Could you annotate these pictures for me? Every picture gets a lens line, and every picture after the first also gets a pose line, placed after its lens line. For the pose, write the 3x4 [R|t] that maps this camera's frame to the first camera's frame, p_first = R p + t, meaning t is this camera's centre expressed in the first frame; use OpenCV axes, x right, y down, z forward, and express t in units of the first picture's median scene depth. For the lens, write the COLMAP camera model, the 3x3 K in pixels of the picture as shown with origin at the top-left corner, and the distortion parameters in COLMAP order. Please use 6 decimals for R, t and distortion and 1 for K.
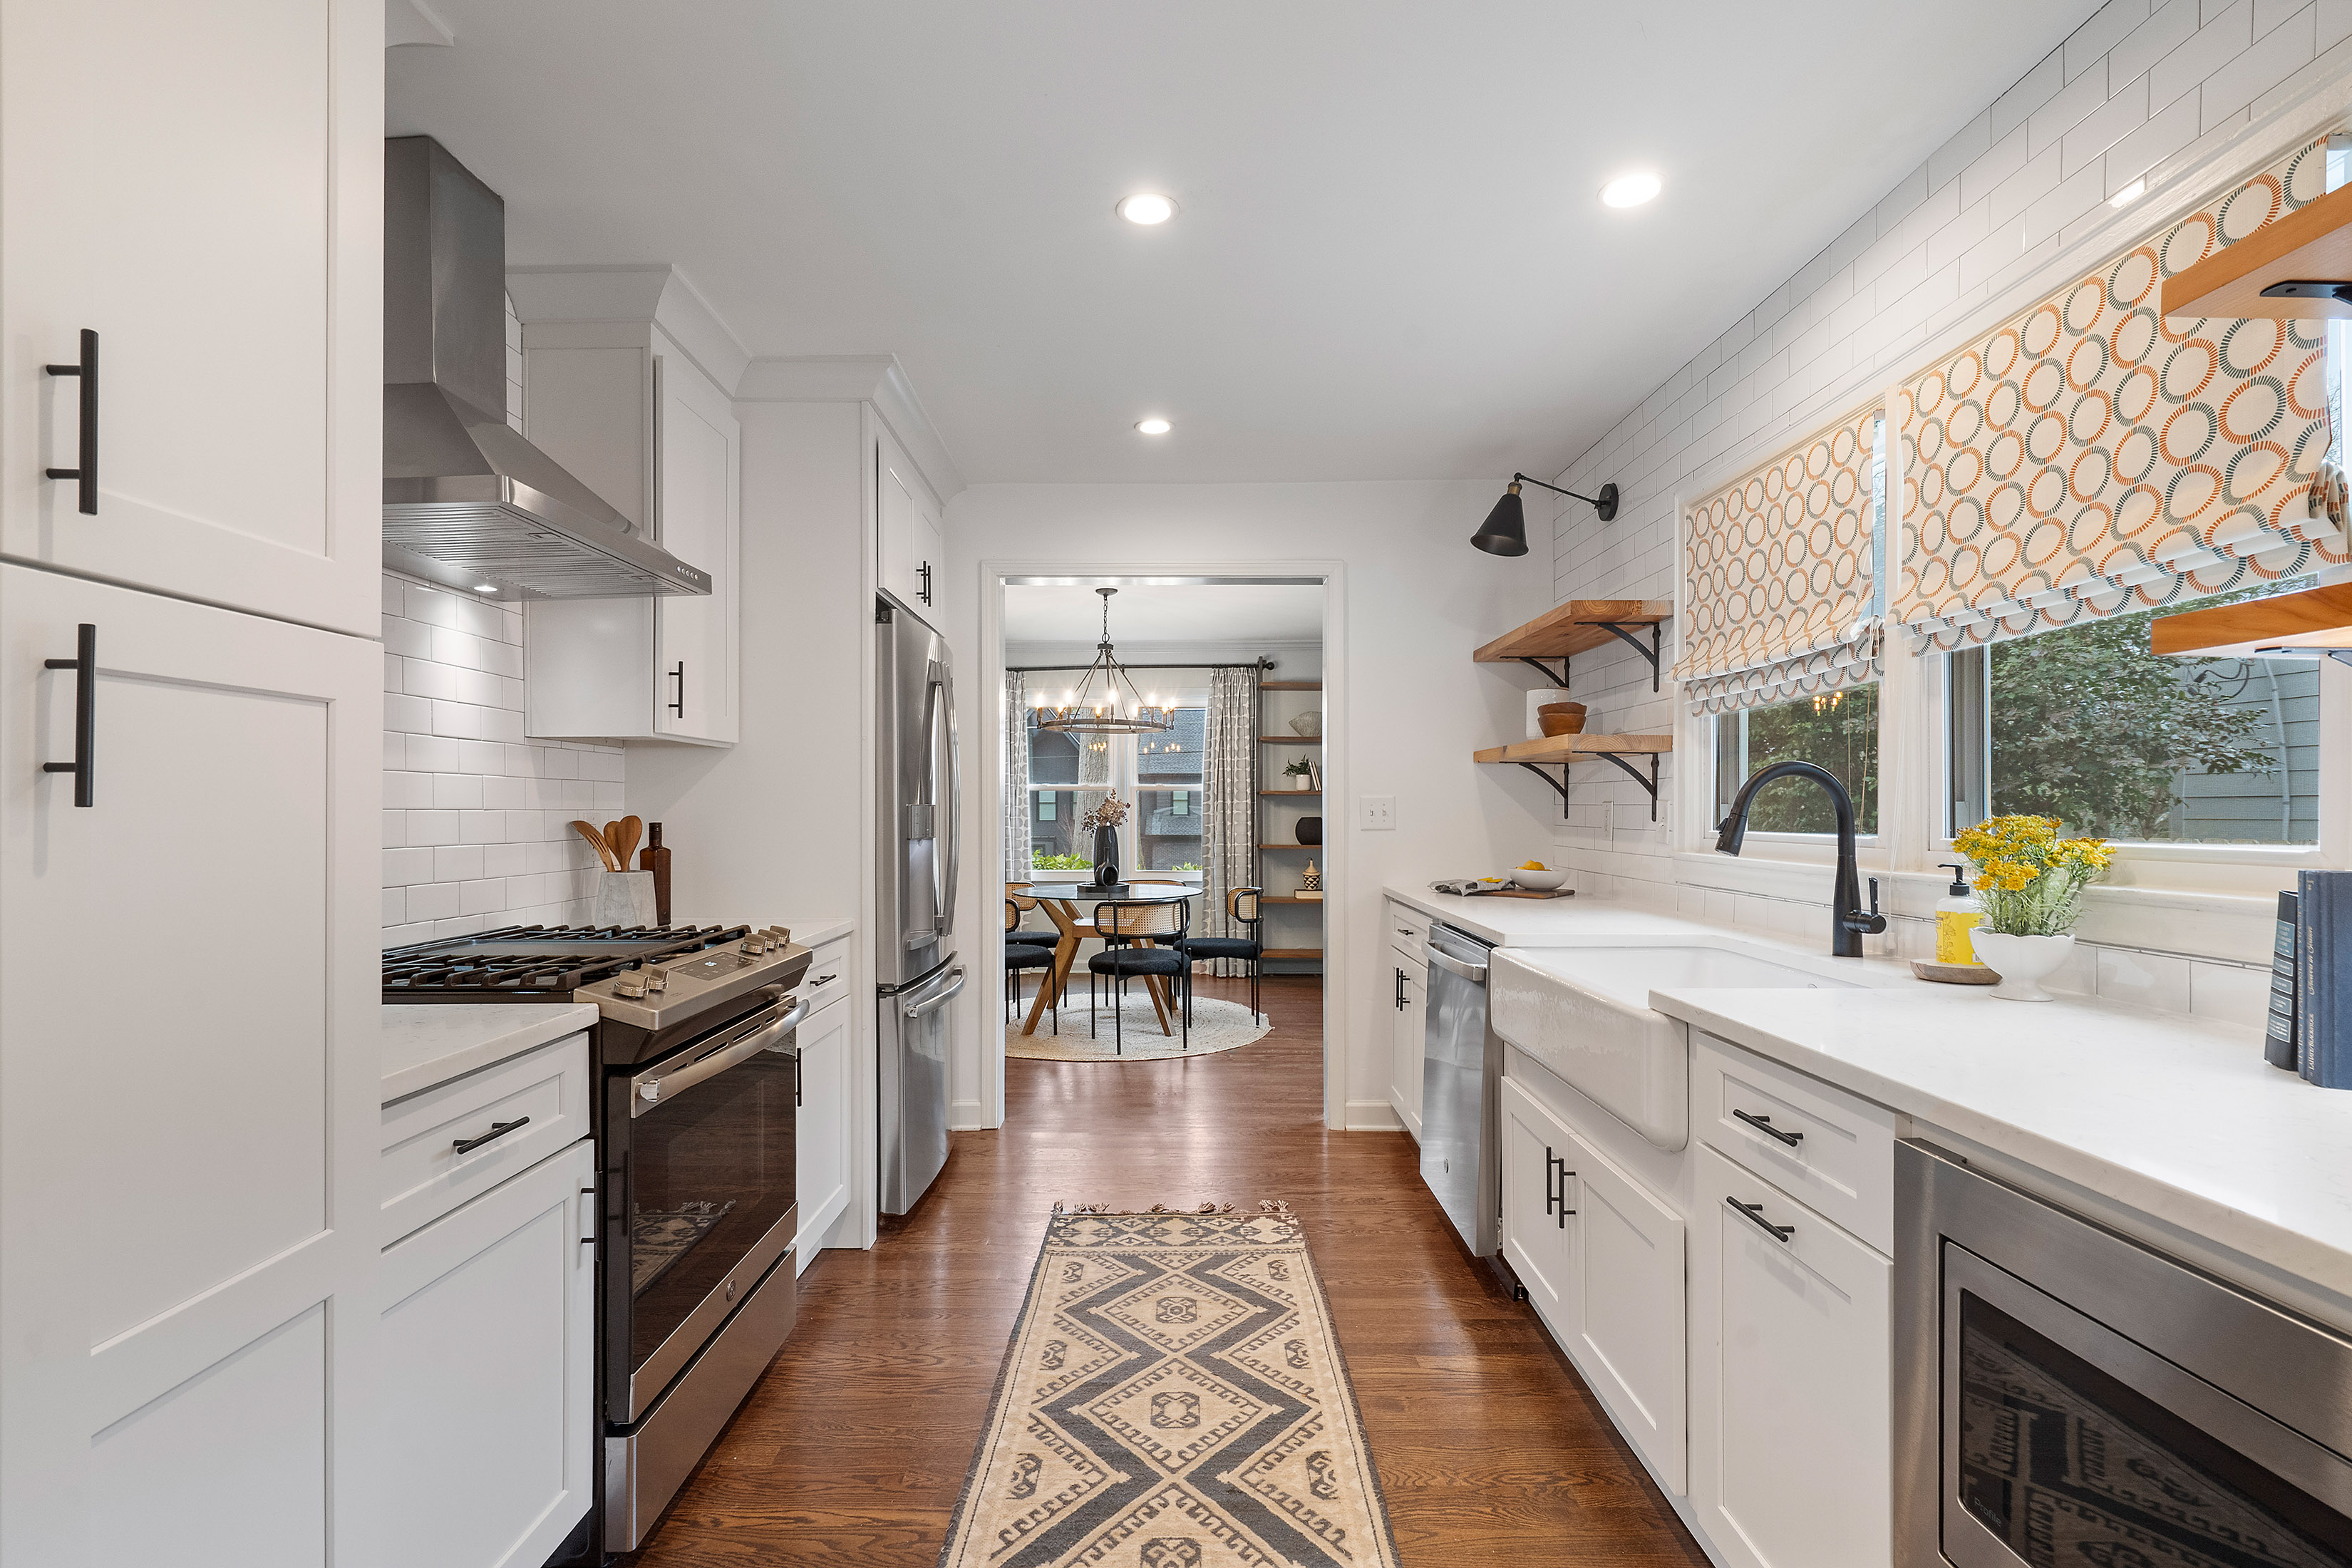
lens RADIAL K [[1081.9, 0, 1166.9], [0, 1081.9, 799.1], [0, 0, 1]] dist [0.001928, 0.000273]
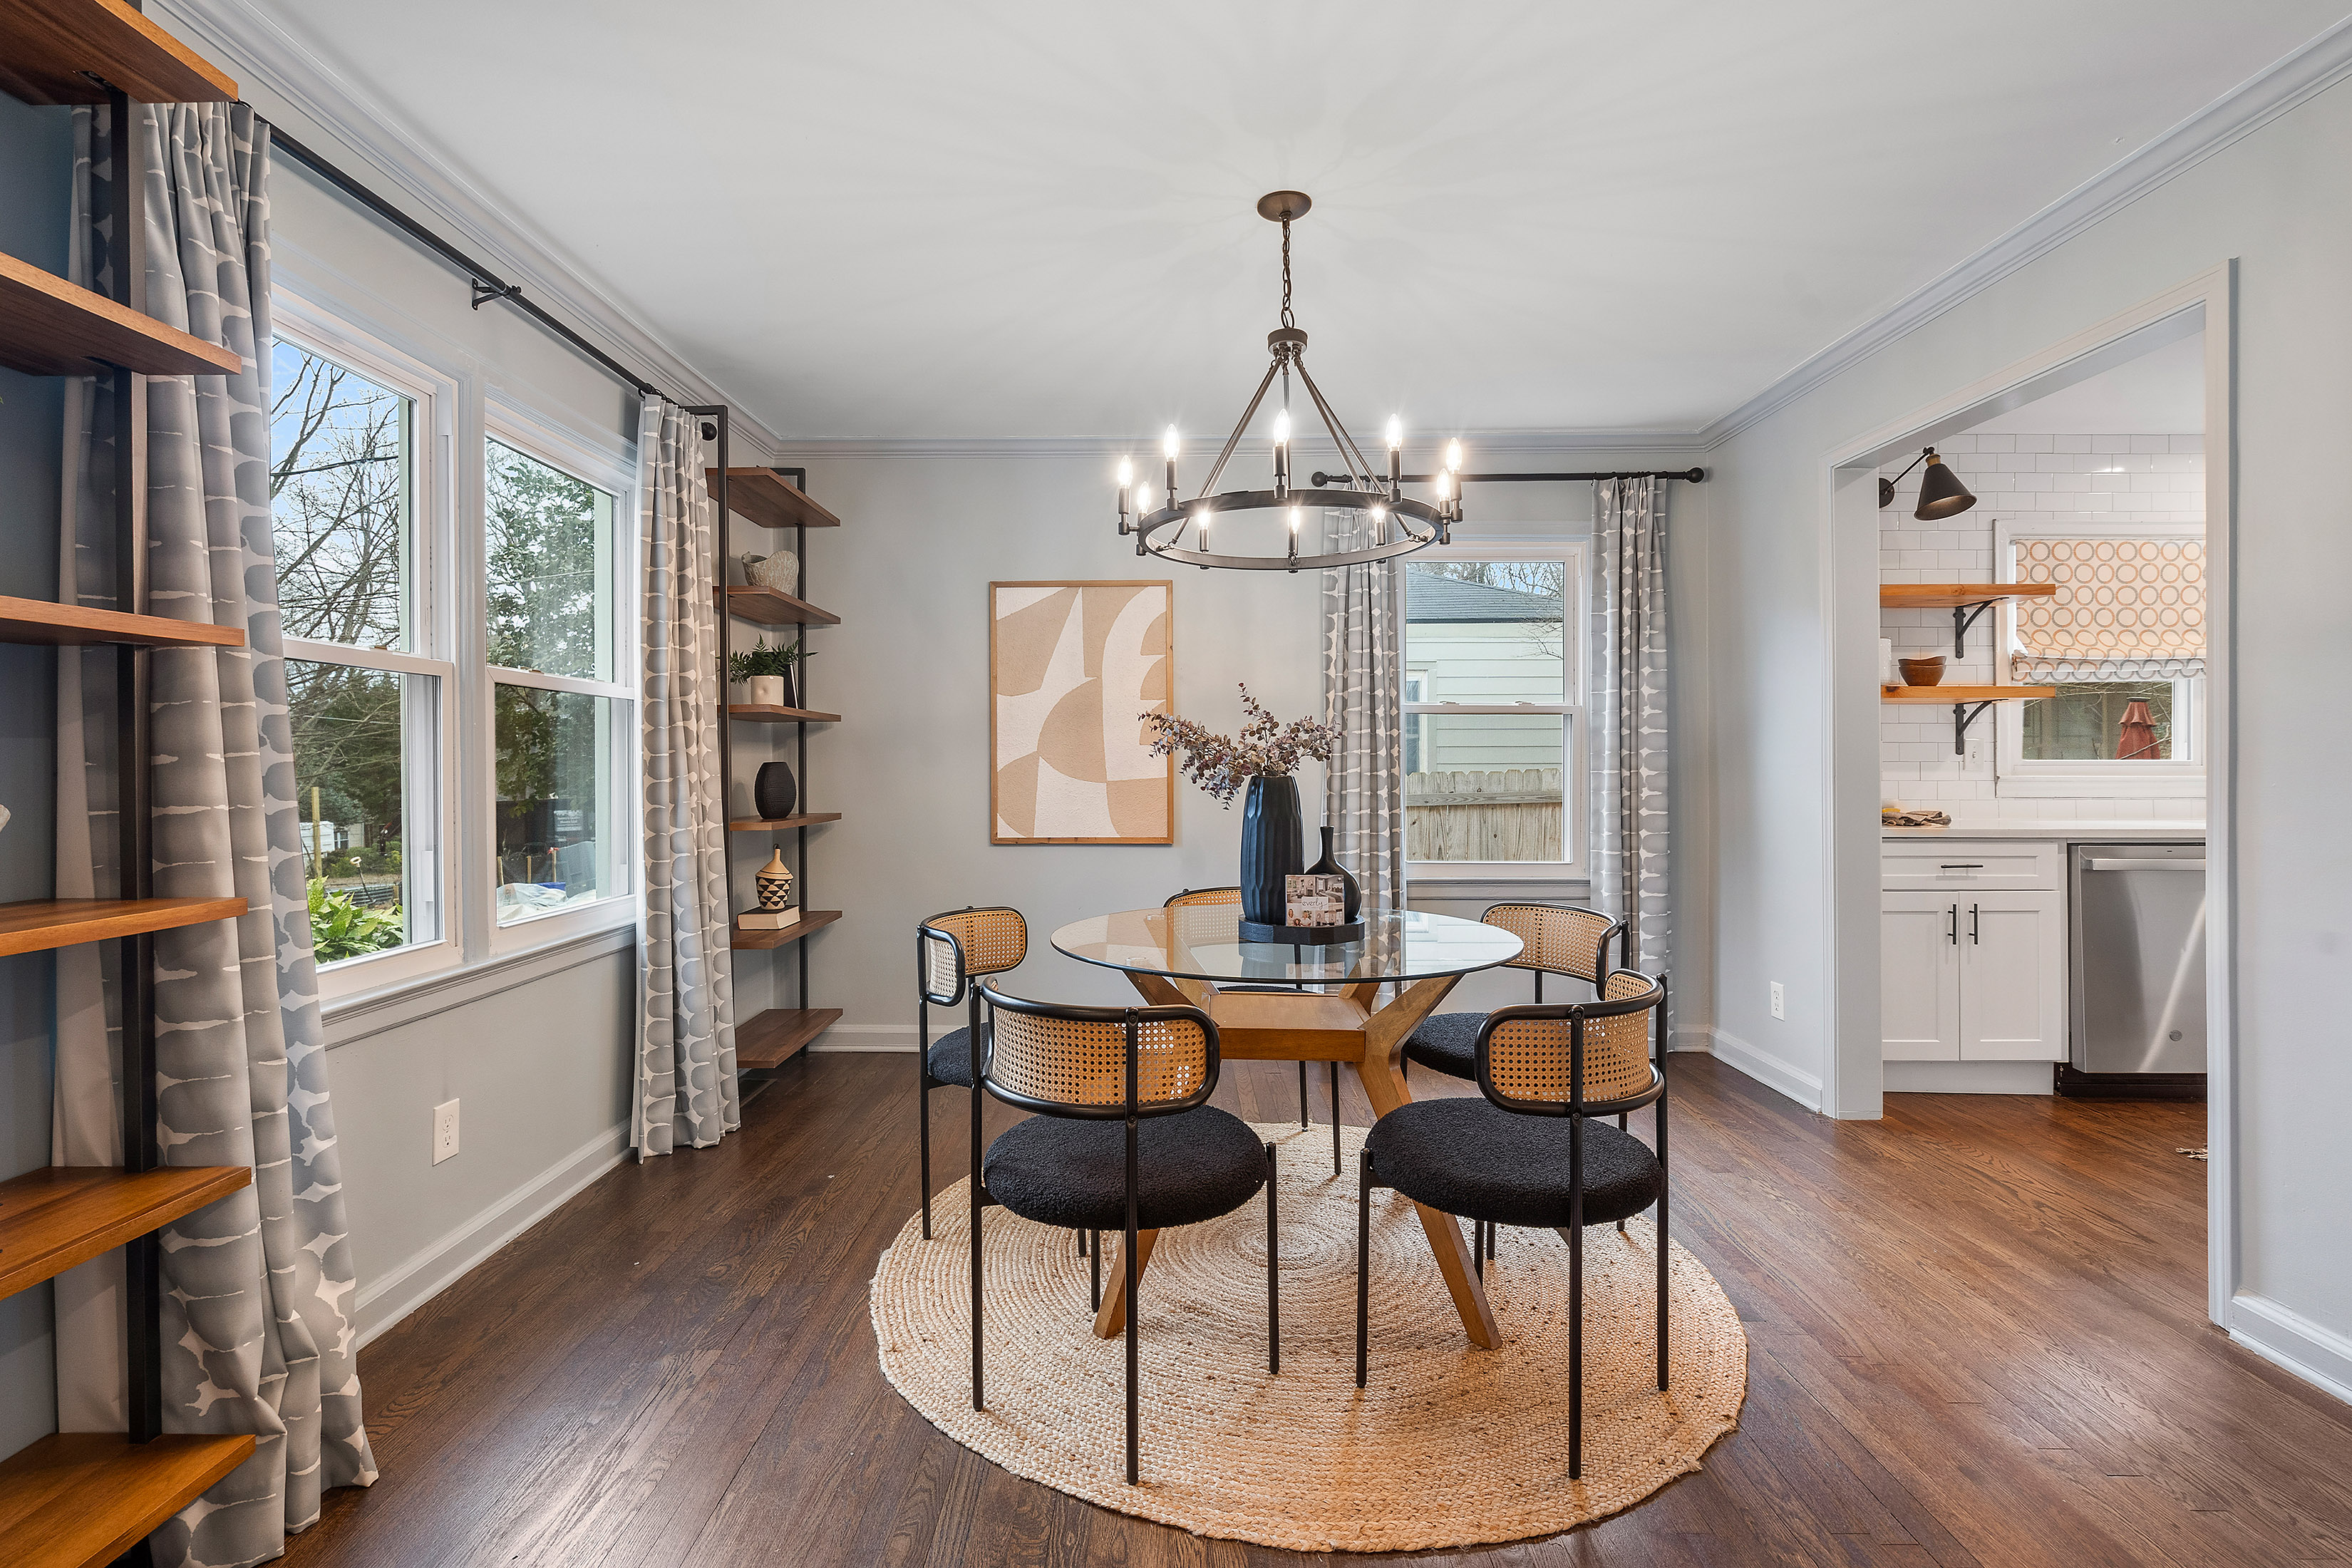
lens RADIAL K [[1094.4, 0, 1160.6], [0, 1094.4, 764.5], [0, 0, 1]] dist [0.001003, 0.000702]
pose [[-0.007102, -0.000458, 0.999975, -1.319112], [-0.006891, 0.999976, 0.000409, 0.057069], [-0.999951, -0.006888, -0.007105, 2.932262]]
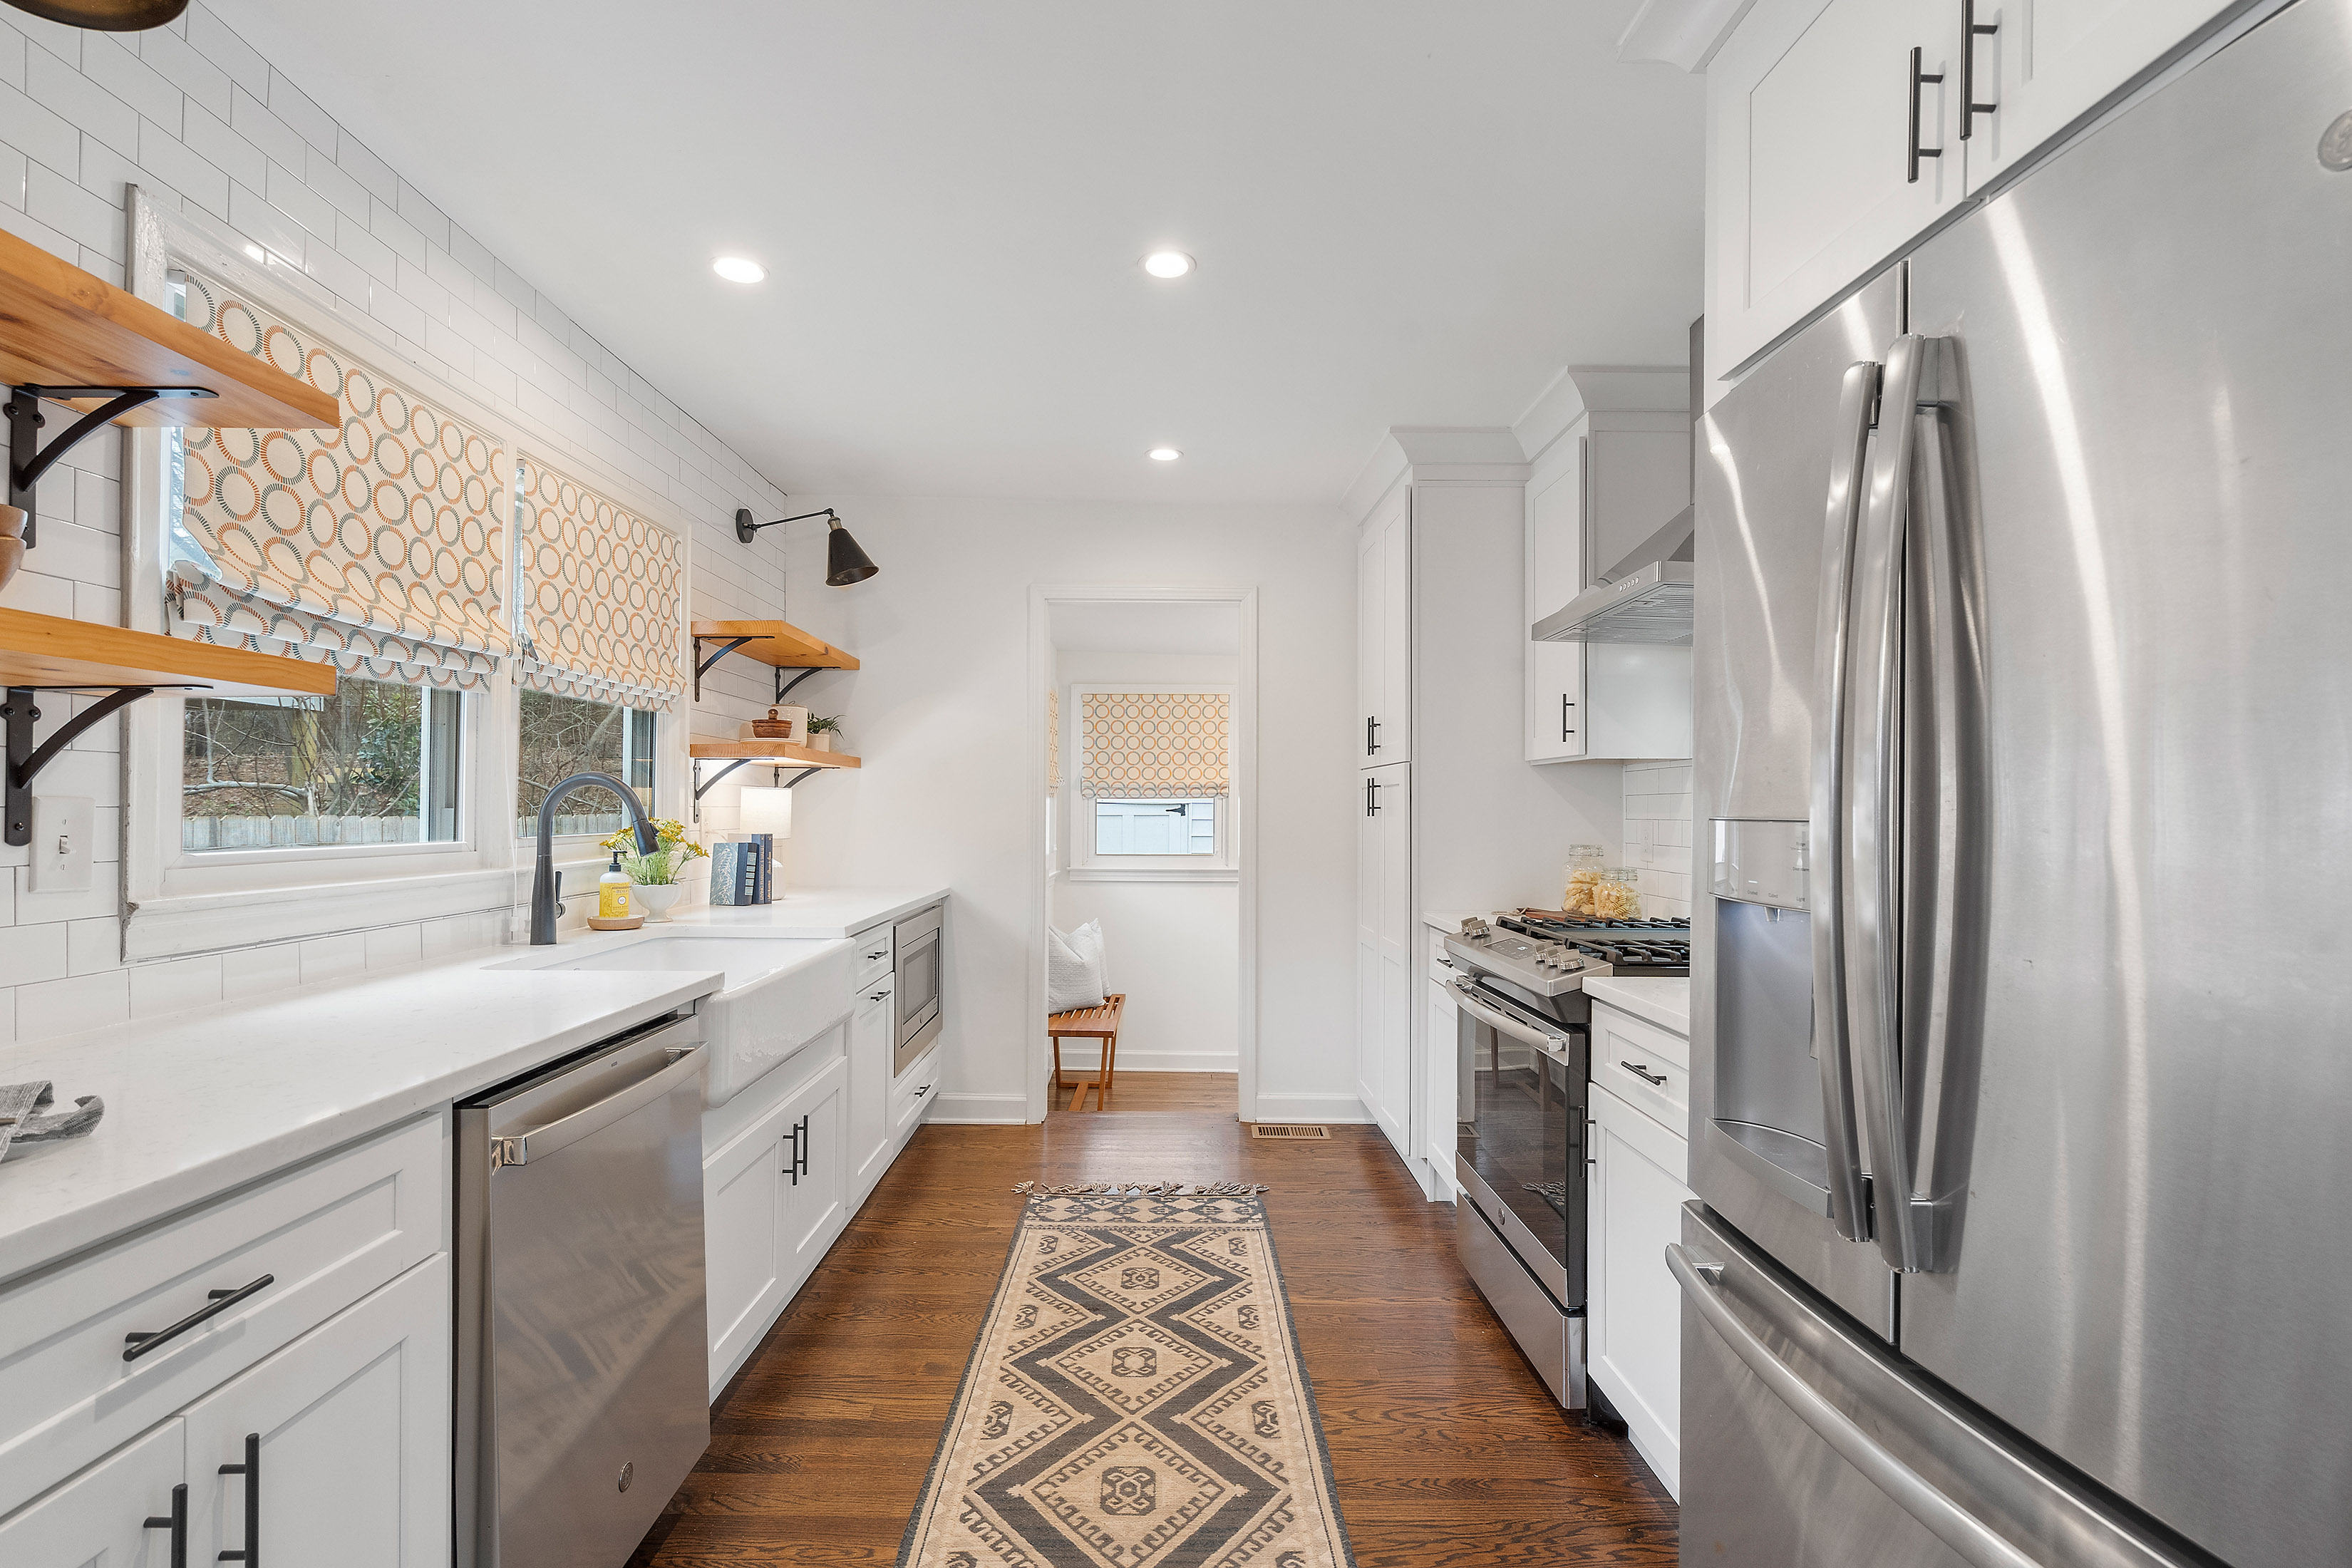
lens RADIAL K [[1081.9, 0, 1166.9], [0, 1081.9, 799.1], [0, 0, 1]] dist [0.001928, 0.000273]
pose [[-0.999807, -0.006665, -0.018479, -0.001115], [-0.006310, 0.999796, -0.019167, 0.010823], [0.018603, -0.019047, -0.999646, 2.114812]]
